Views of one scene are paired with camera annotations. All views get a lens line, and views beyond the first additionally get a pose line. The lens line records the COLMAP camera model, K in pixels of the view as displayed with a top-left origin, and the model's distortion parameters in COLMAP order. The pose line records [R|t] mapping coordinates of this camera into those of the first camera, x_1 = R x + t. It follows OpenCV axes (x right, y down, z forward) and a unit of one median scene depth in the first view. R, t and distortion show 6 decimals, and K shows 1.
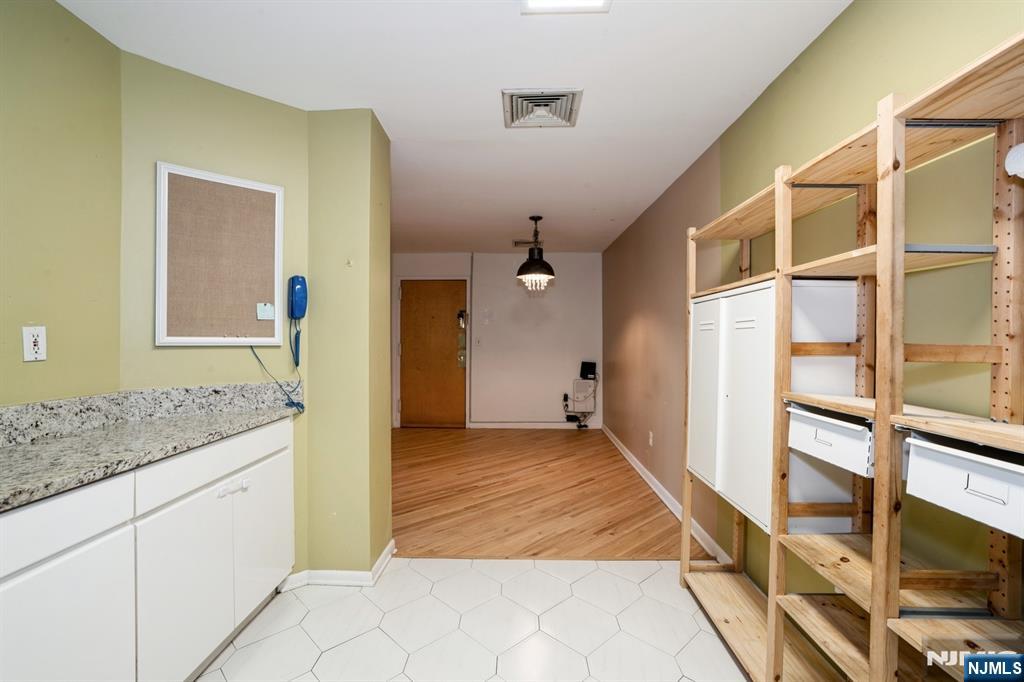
lens RADIAL K [[488.9, 0, 511.6], [0, 488.9, 338.5], [0, 0, 1]] dist [-0.004644, 0.000315]
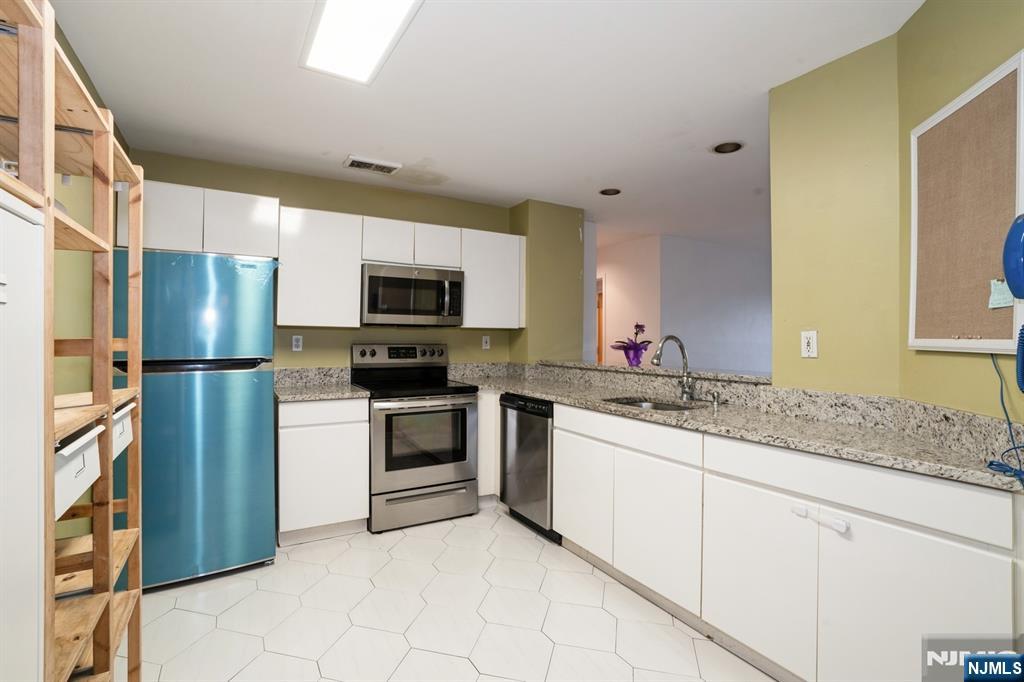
lens RADIAL K [[488.9, 0, 511.2], [0, 488.9, 344.3], [0, 0, 1]] dist [-0.004644, 0.000315]
pose [[-0.851709, -0.001531, -0.524013, 0.354077], [-0.008685, 0.999900, 0.011196, 0.002790], [0.523943, 0.014087, -0.851637, 1.581245]]
